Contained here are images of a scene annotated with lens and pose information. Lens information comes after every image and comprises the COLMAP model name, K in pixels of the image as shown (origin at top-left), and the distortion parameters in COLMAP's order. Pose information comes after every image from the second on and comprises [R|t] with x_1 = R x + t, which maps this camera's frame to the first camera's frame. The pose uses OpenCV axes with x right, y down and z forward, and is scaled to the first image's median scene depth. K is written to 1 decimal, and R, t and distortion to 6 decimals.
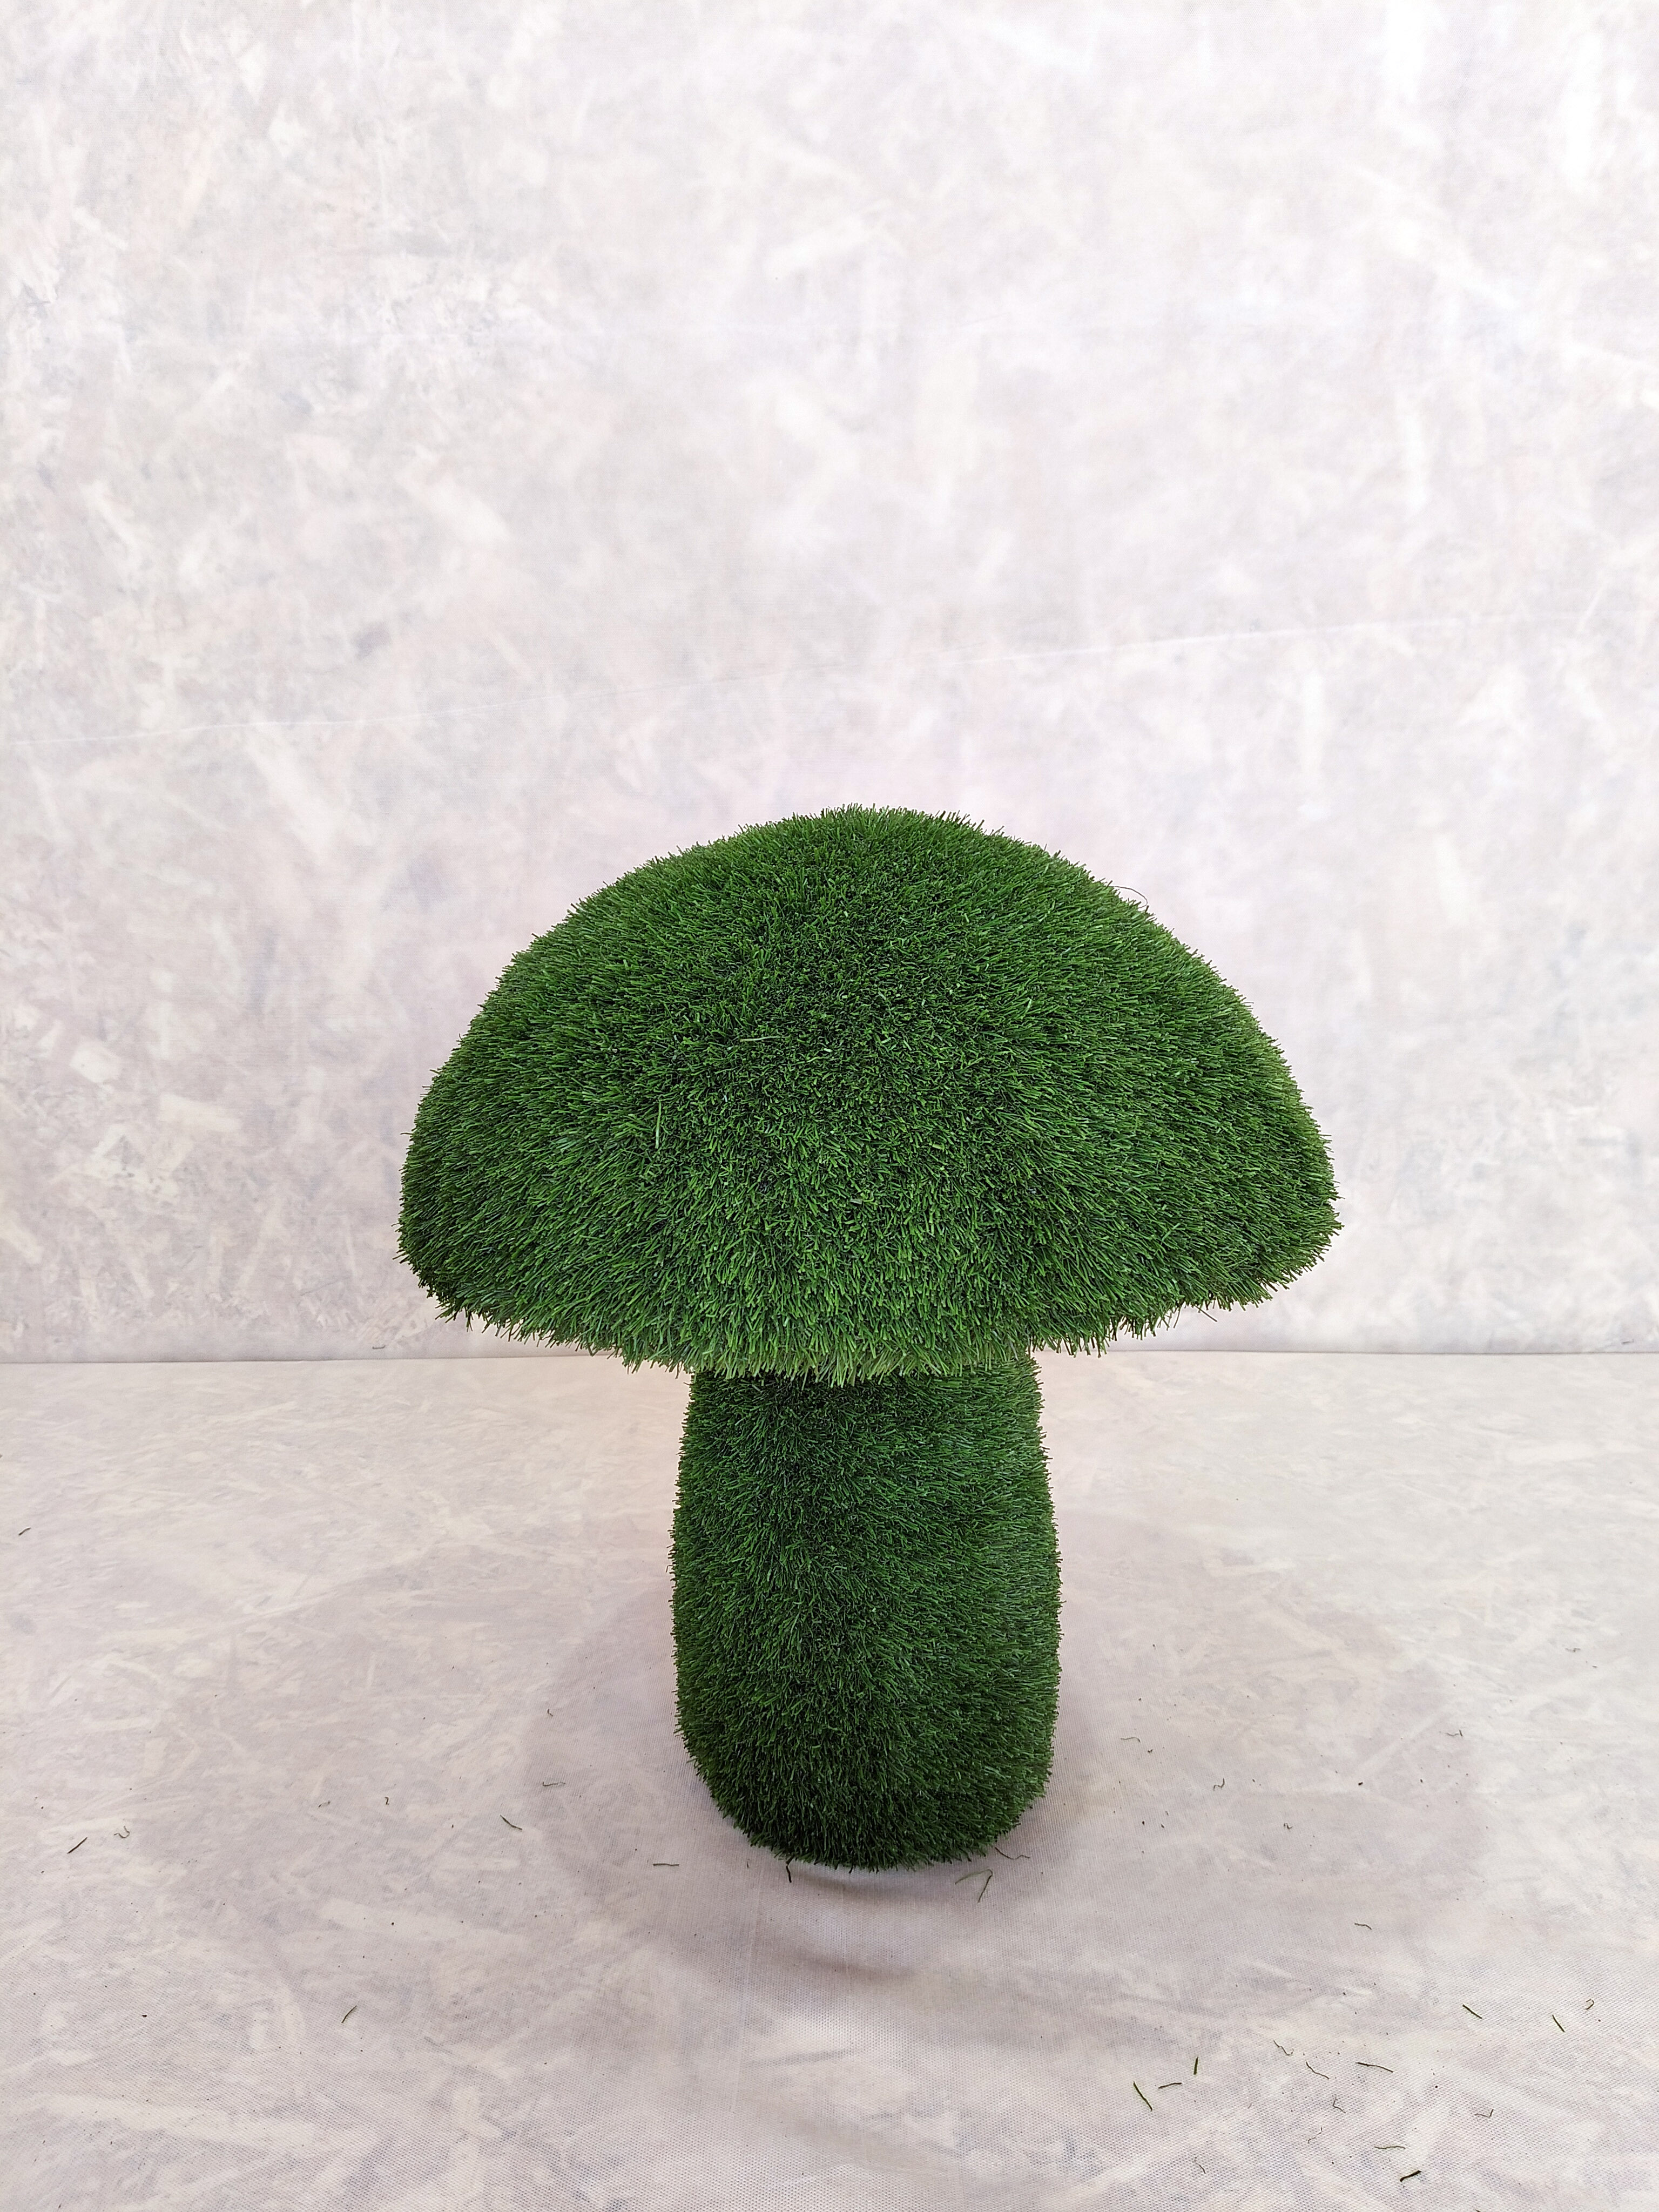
lens RADIAL K [[1738.8, 0, 815.6], [0, 1738.8, 1101.9], [0, 0, 1]] dist [0.002110, -0.049527]
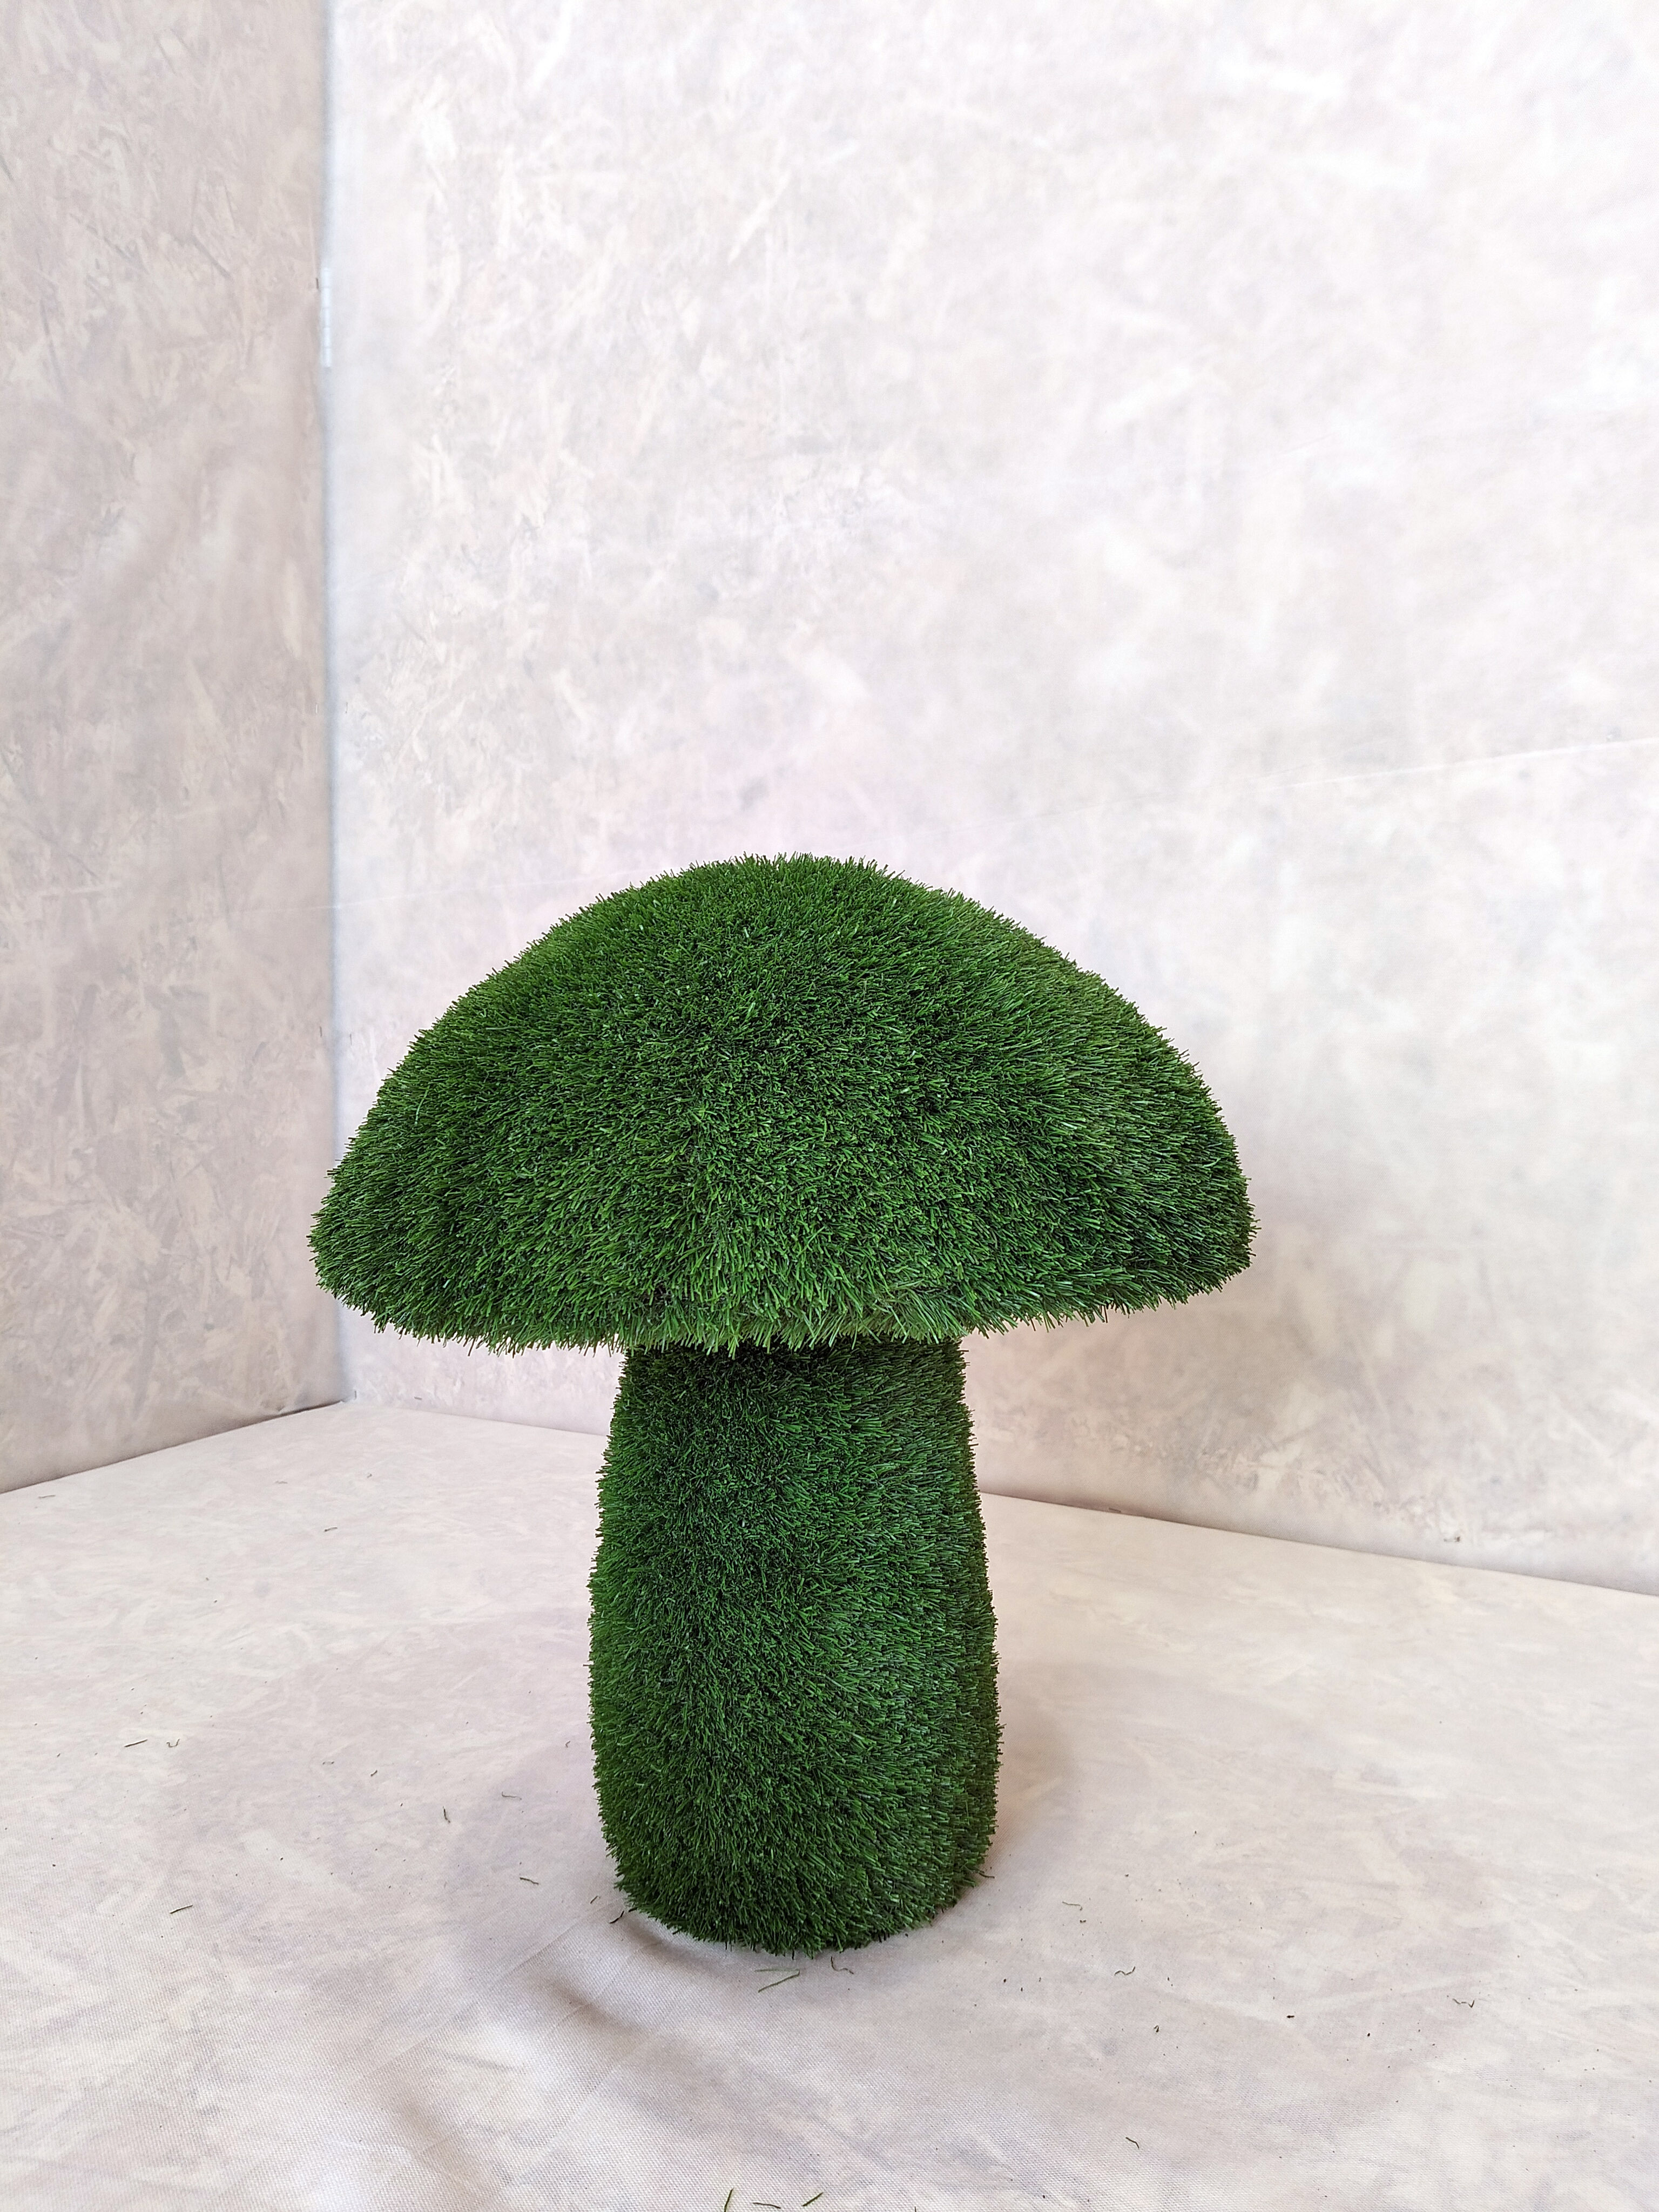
lens RADIAL K [[1738.8, 0, 819.4], [0, 1738.8, 1096.9], [0, 0, 1]] dist [0.002110, -0.049527]
pose [[0.883889, 0.043815, -0.465640, 0.319085], [-0.109663, 0.987263, -0.115267, 0.053470], [0.454659, 0.152946, 0.877435, 0.073408]]
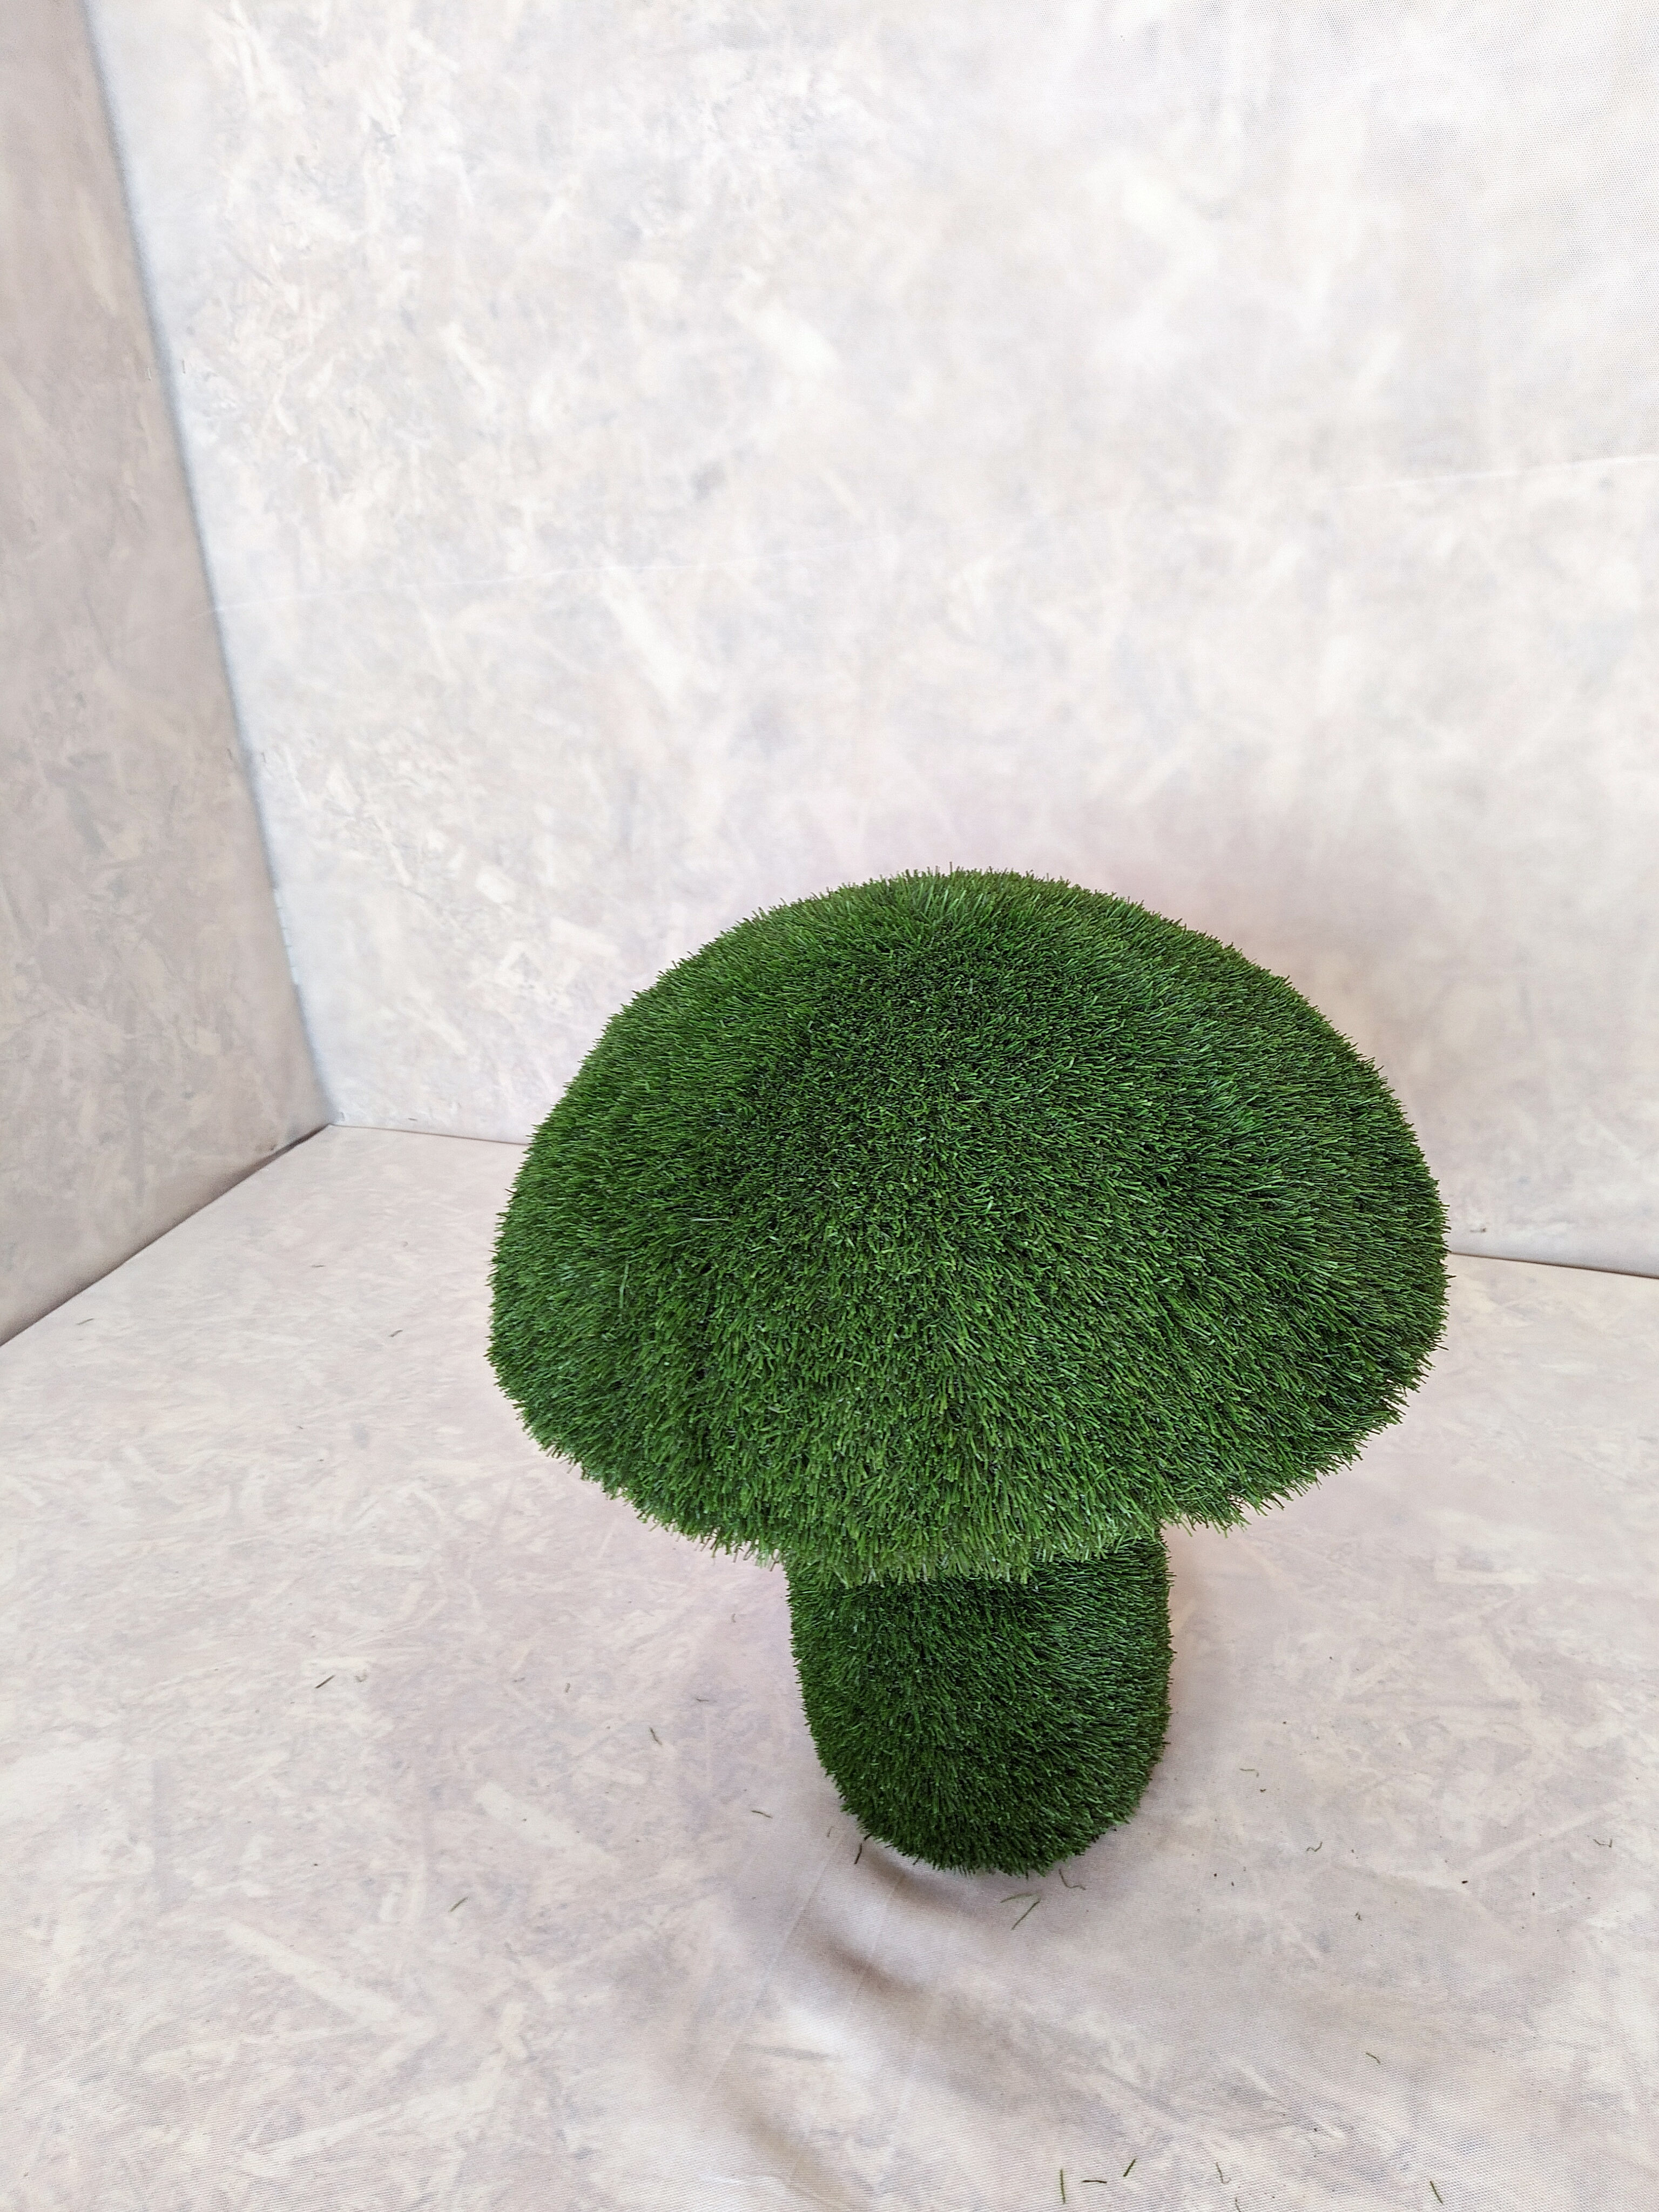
lens RADIAL K [[1738.8, 0, 830.8], [0, 1738.8, 1112.1], [0, 0, 1]] dist [0.002110, -0.049527]
pose [[0.933945, 0.099033, -0.343423, 0.181832], [-0.011871, 0.968911, 0.247123, -0.169070], [0.357220, -0.226723, 0.906085, 0.067037]]
